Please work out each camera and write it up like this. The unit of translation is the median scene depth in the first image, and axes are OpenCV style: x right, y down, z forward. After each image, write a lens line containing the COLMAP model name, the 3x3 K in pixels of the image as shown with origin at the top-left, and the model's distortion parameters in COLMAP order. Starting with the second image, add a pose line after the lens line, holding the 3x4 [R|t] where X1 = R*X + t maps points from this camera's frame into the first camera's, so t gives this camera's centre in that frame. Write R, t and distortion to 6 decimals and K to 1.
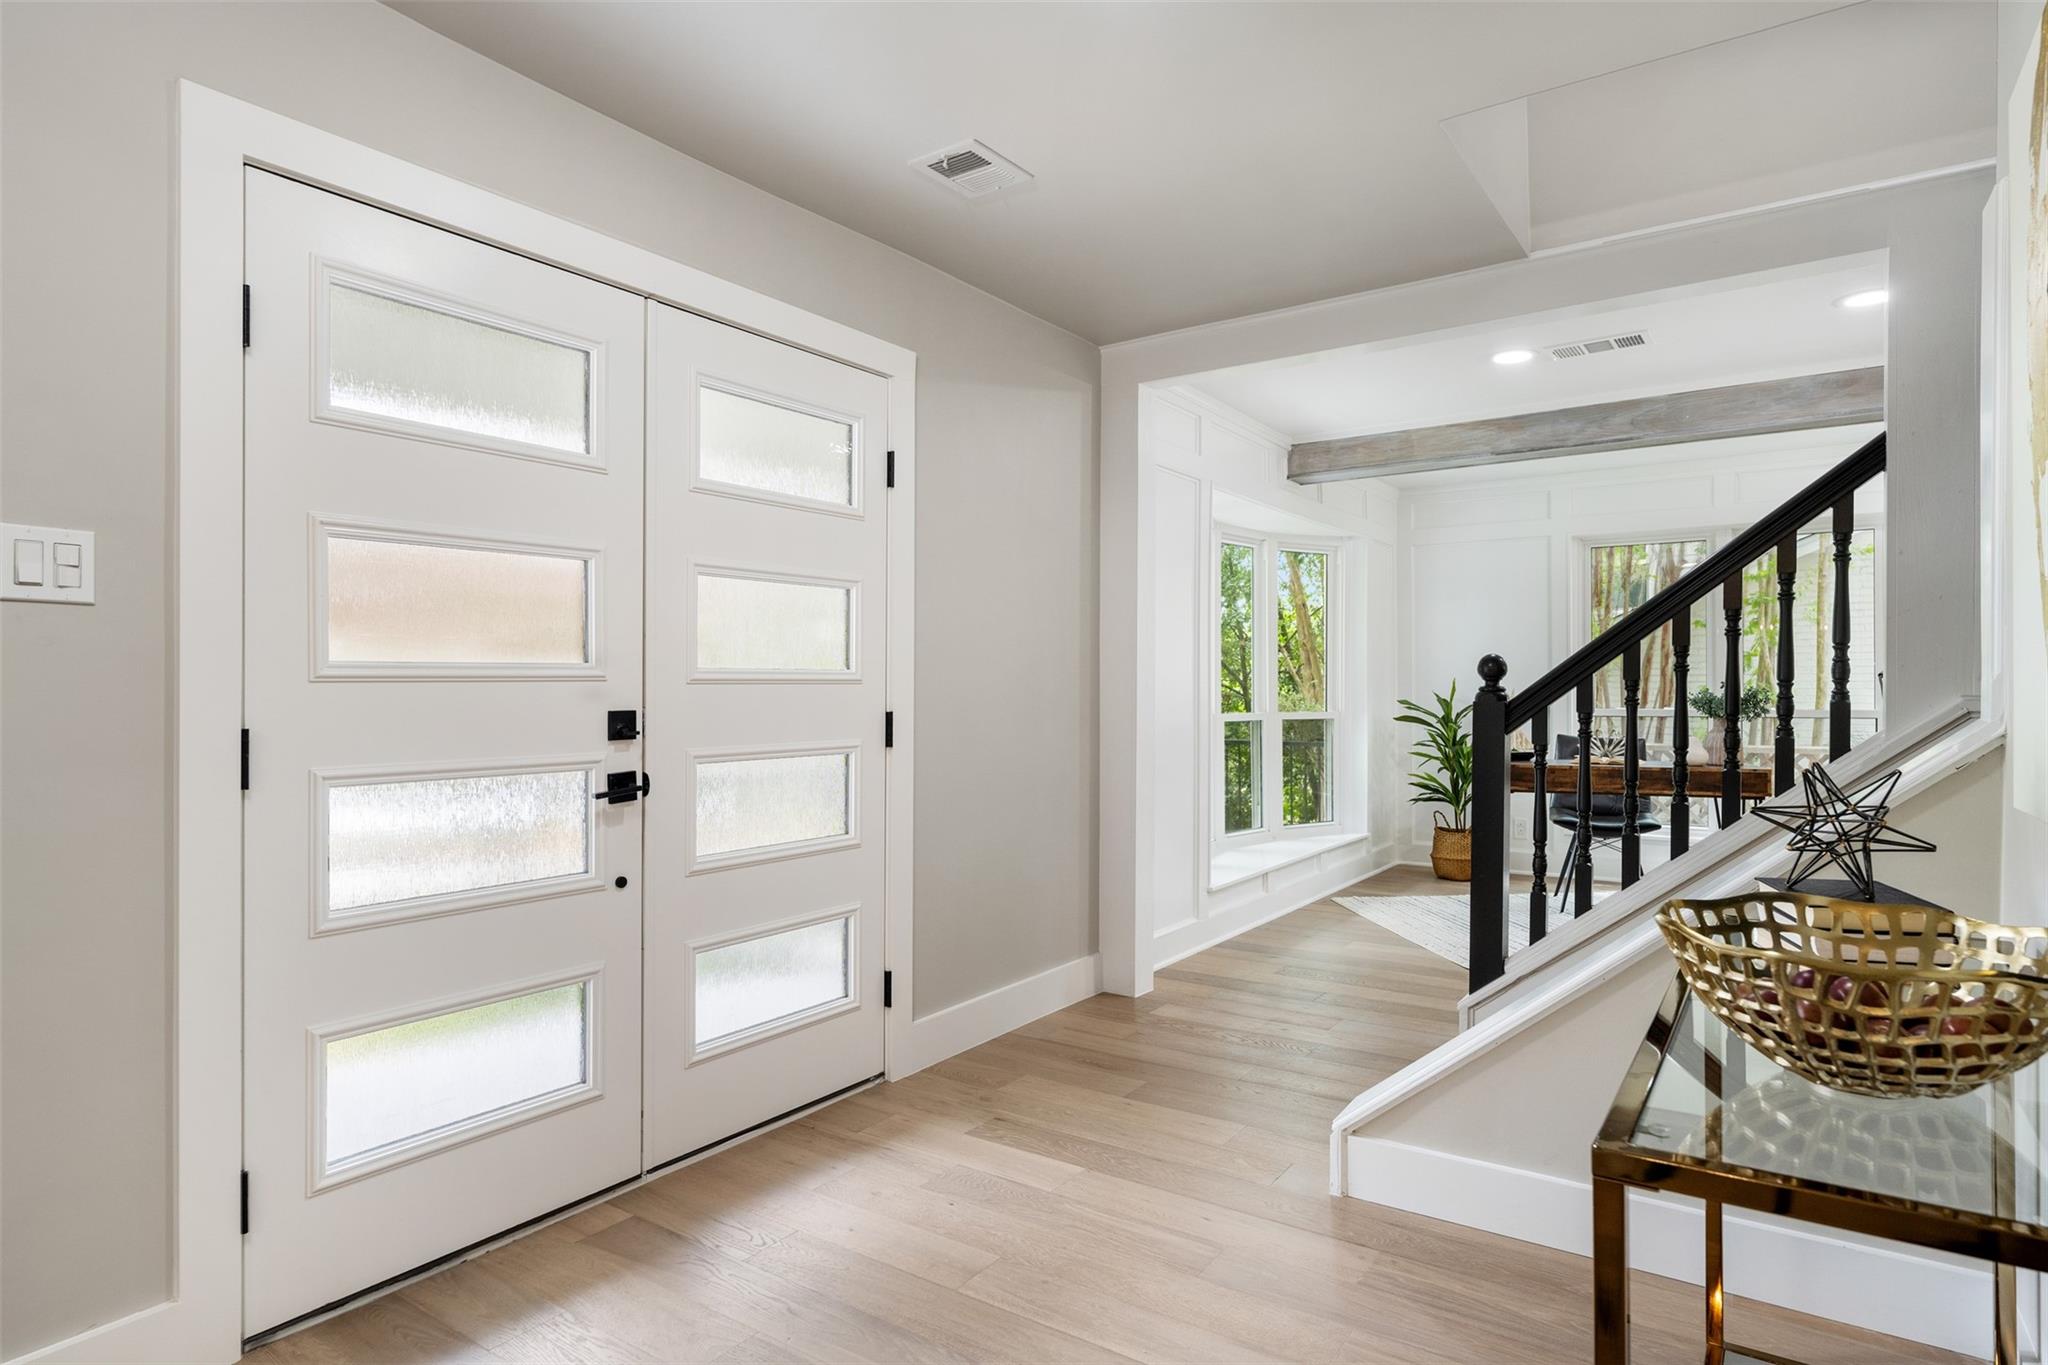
lens RADIAL K [[1111.9, 0, 1024.0], [0, 1111.9, 682.5], [0, 0, 1]] dist [-0.002022, -0.000342]
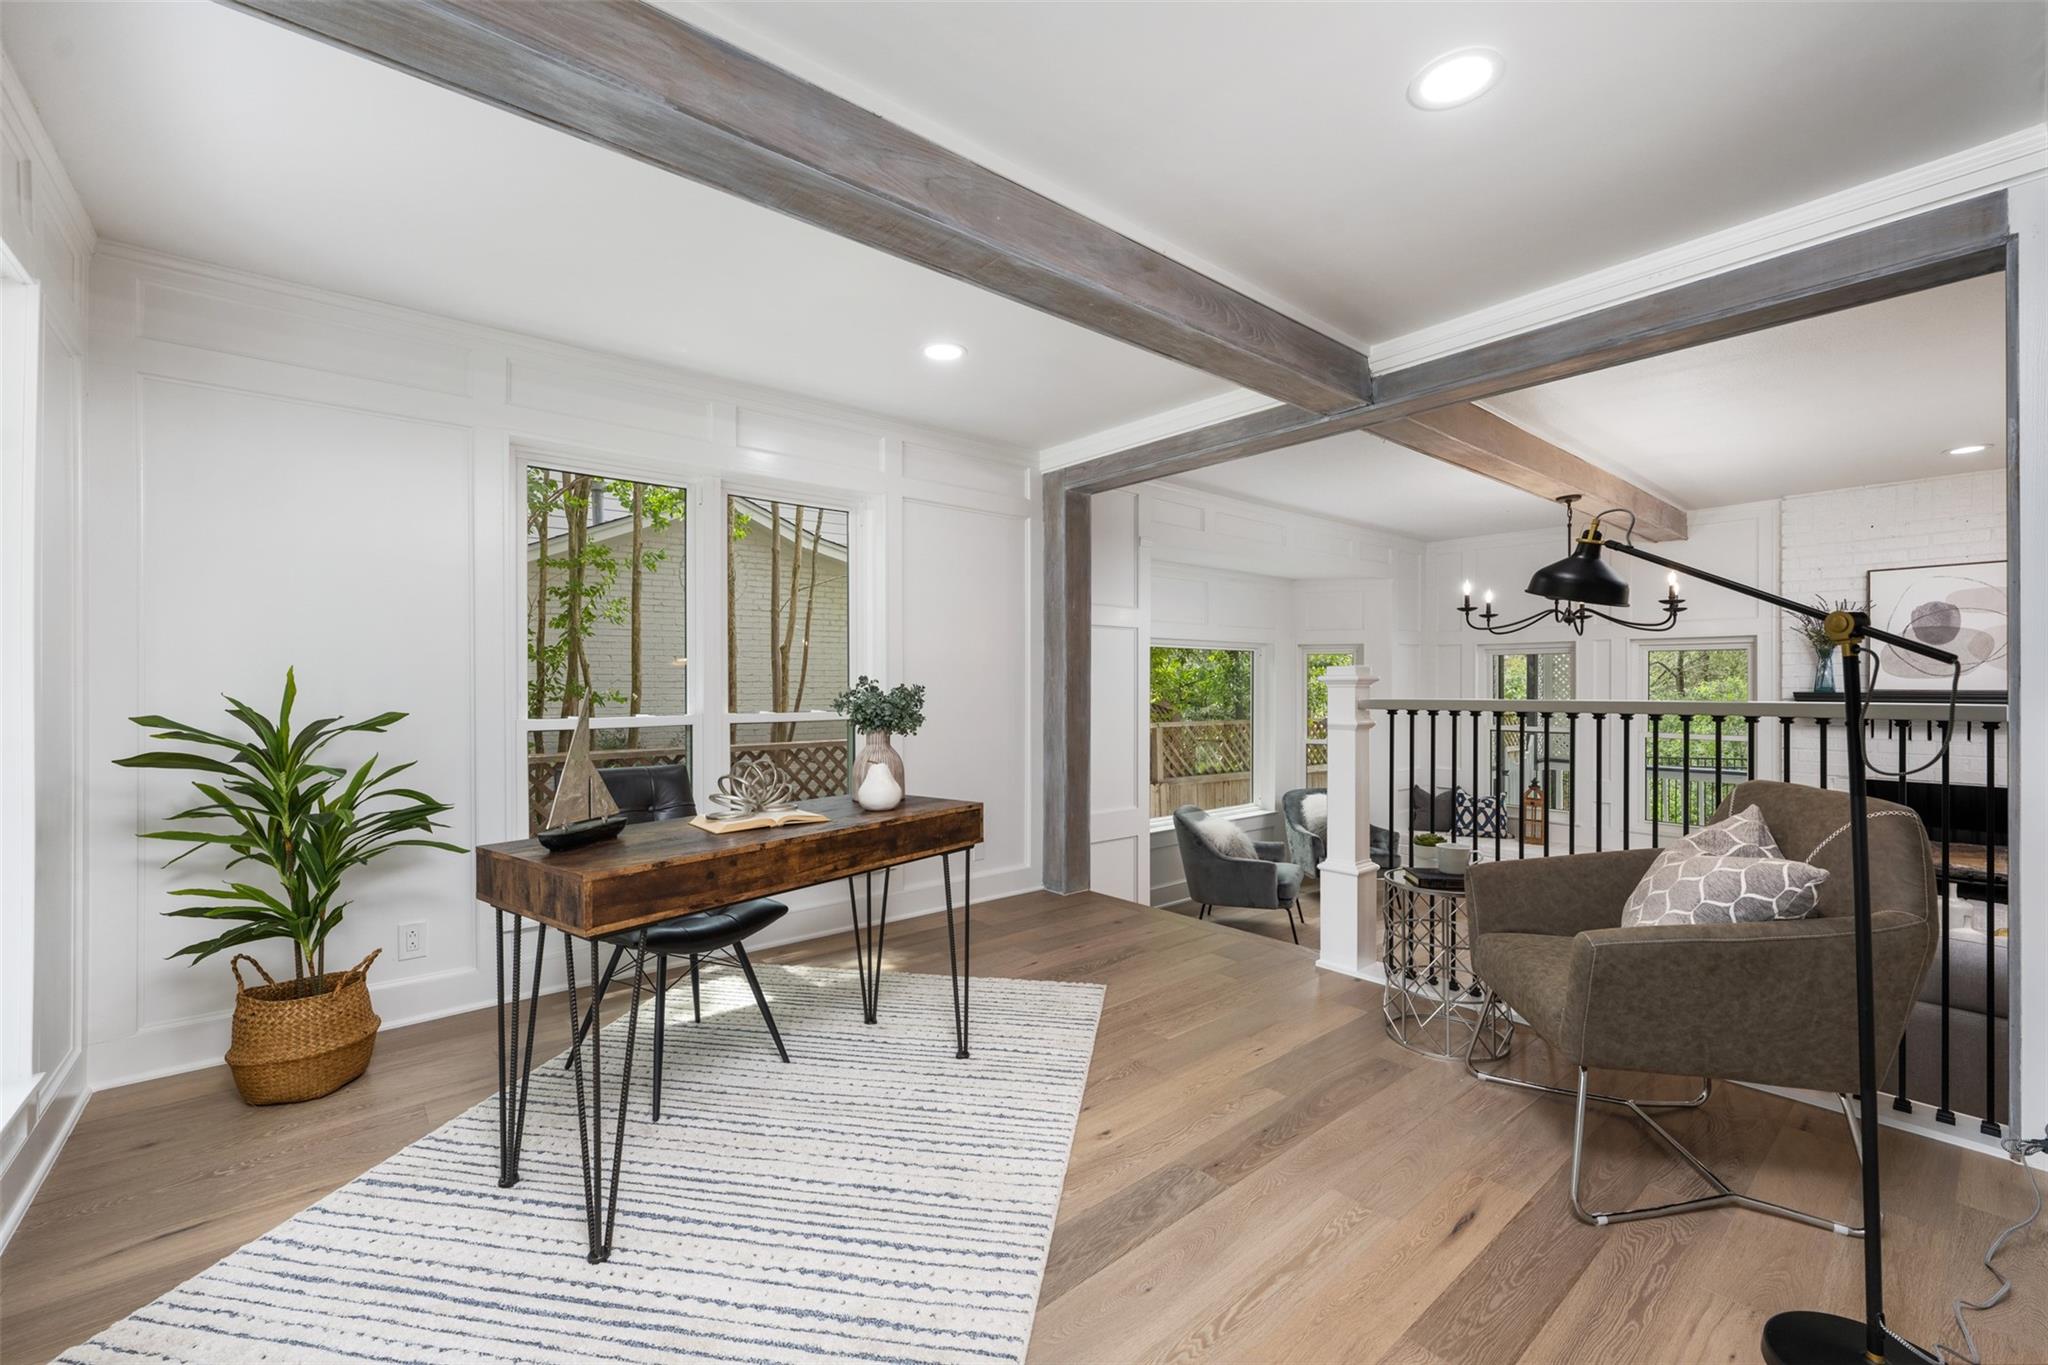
lens RADIAL K [[841.1, 0, 1024.0], [0, 841.1, 682.5], [0, 0, 1]] dist [-0.000359, -0.000039]
pose [[0.271007, 0.010832, 0.962517, 0.124257], [-0.002483, 0.999941, -0.010554, 0.005466], [-0.962574, 0.000471, 0.271017, 0.595355]]
